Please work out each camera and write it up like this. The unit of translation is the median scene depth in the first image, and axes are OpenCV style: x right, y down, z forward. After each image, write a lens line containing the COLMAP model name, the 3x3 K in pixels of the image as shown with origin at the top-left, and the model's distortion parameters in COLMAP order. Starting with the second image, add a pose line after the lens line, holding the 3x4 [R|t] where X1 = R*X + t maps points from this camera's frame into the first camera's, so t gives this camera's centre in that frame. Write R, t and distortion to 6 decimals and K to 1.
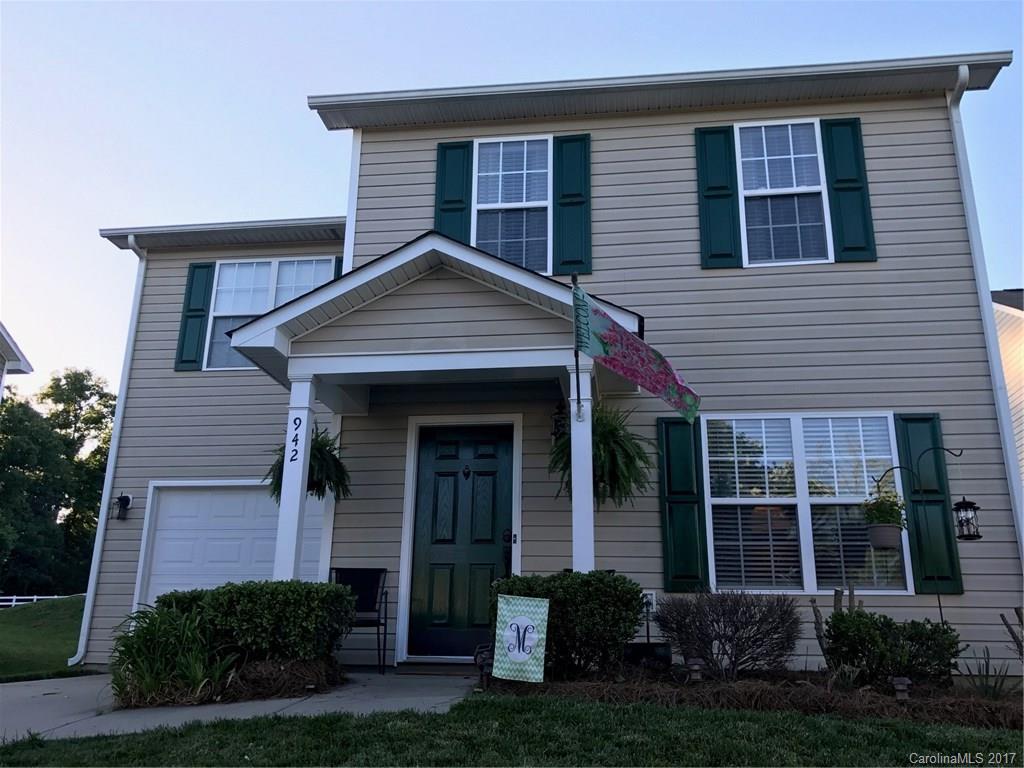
lens RADIAL K [[898.0, 0, 513.8], [0, 898.0, 379.7], [0, 0, 1]] dist [0.023940, -0.011518]
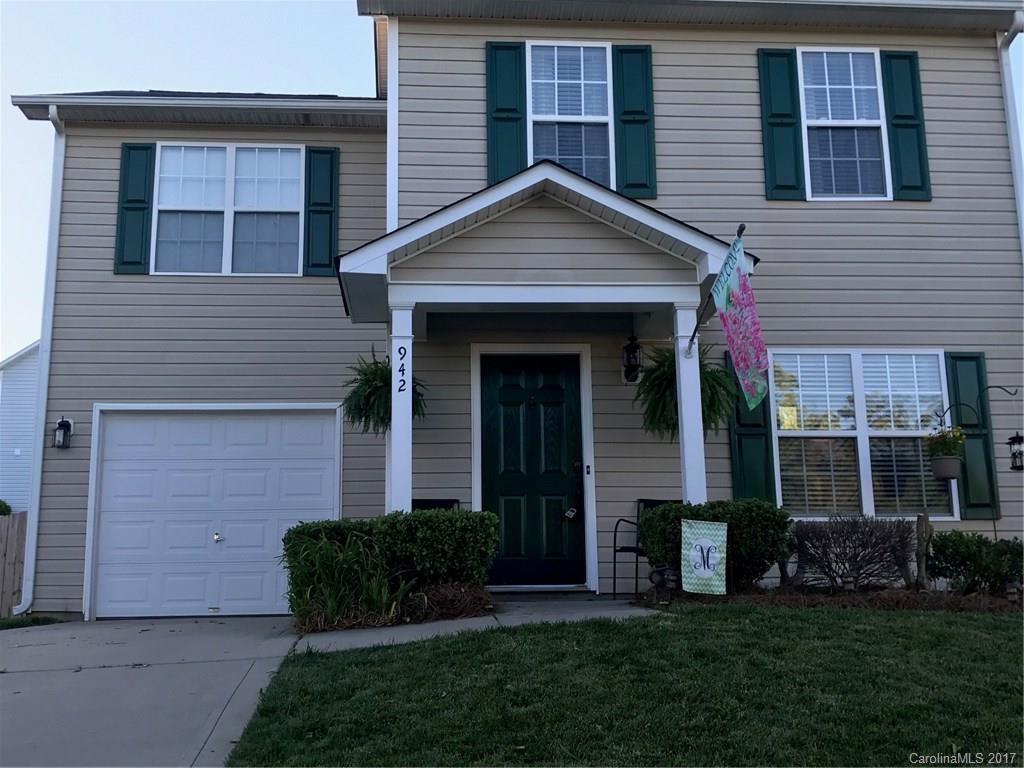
lens RADIAL K [[1180.7, 0, 508.9], [0, 1180.7, 379.7], [0, 0, 1]] dist [0.064745, -0.145629]
pose [[0.978504, 0.014039, 0.205747, -0.331653], [-0.034485, 0.994771, 0.096127, -0.041984], [-0.203322, -0.101156, 0.973872, -0.228834]]
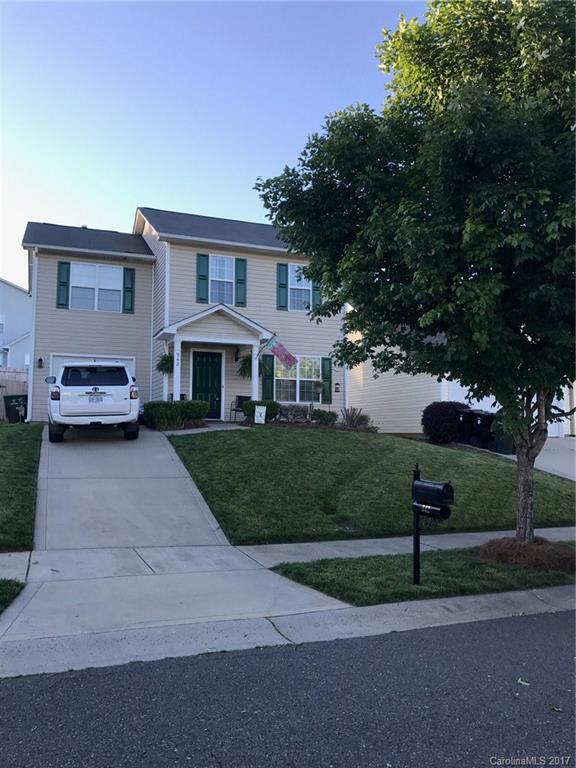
lens RADIAL K [[624.2, 0, 288.0], [0, 624.2, 384.0], [0, 0, 1]] dist [0.042396, -0.002995]
pose [[0.879323, 0.028505, 0.475372, -0.861401], [-0.139128, 0.970035, 0.199187, -0.324569], [-0.455449, -0.241287, 0.856940, -1.098575]]
